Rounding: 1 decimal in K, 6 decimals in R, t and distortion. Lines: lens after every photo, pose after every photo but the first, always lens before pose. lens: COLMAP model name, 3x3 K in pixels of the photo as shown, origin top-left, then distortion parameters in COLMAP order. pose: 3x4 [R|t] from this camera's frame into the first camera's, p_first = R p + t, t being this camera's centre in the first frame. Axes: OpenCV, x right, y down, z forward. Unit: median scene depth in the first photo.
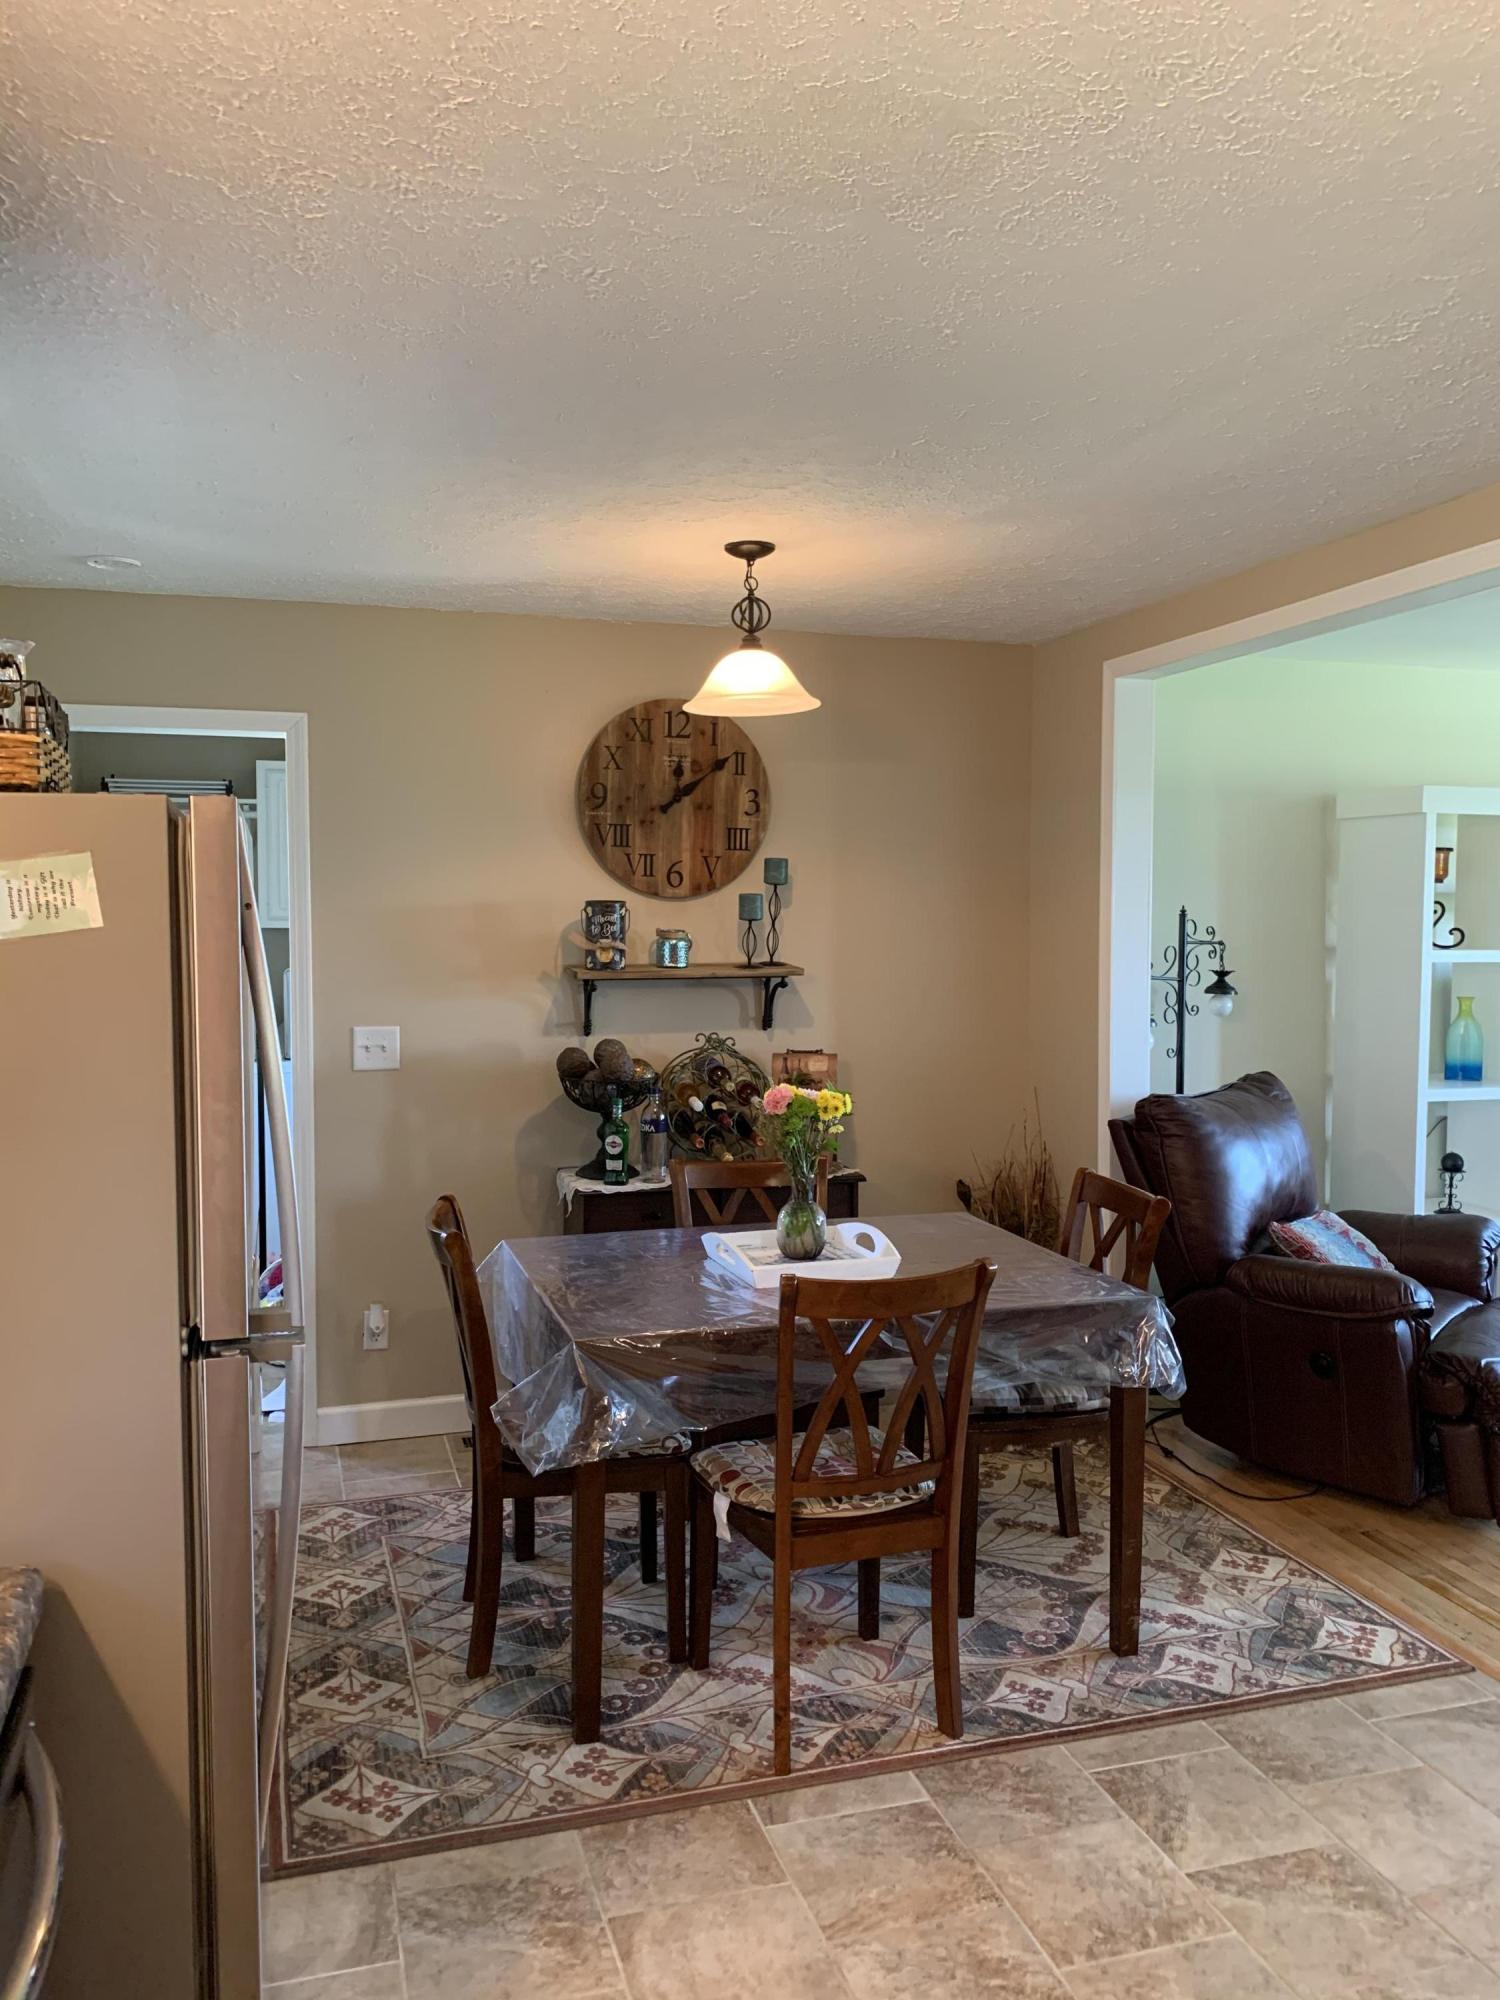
lens RADIAL K [[1554.5, 0, 752.6], [0, 1554.5, 993.0], [0, 0, 1]] dist [-0.003029, -0.005690]
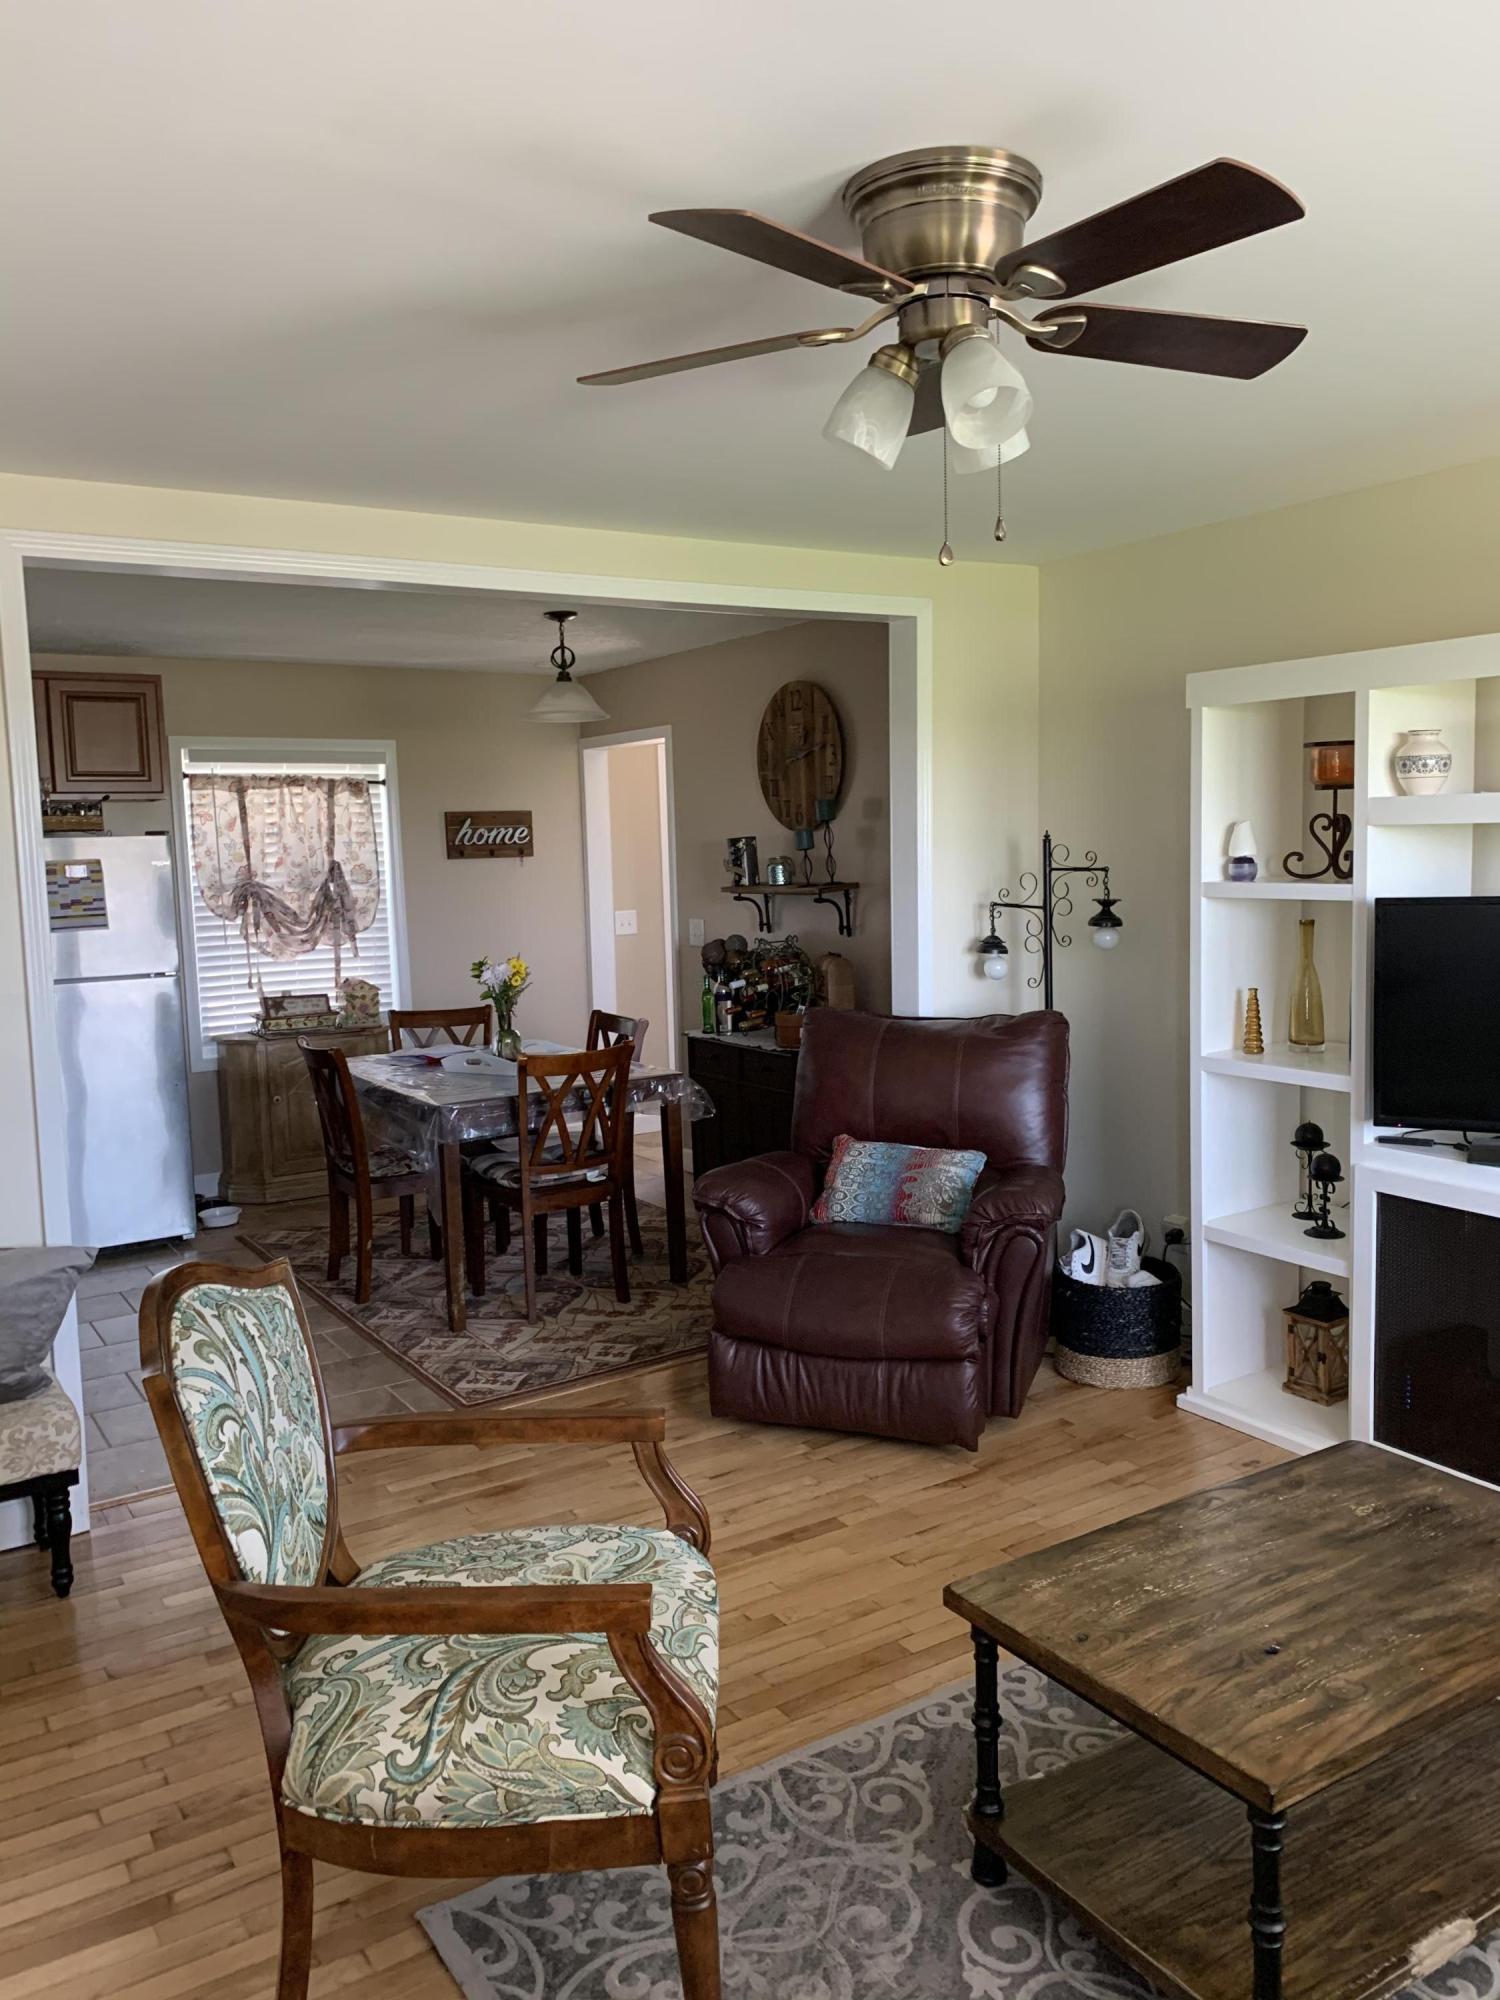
lens RADIAL K [[1554.5, 0, 757.3], [0, 1554.5, 1004.5], [0, 0, 1]] dist [-0.003029, -0.005690]
pose [[0.266547, 0.097101, -0.958918, 1.575622], [-0.019006, 0.995248, 0.095497, -0.051165], [0.963635, -0.007229, 0.267126, 0.769429]]
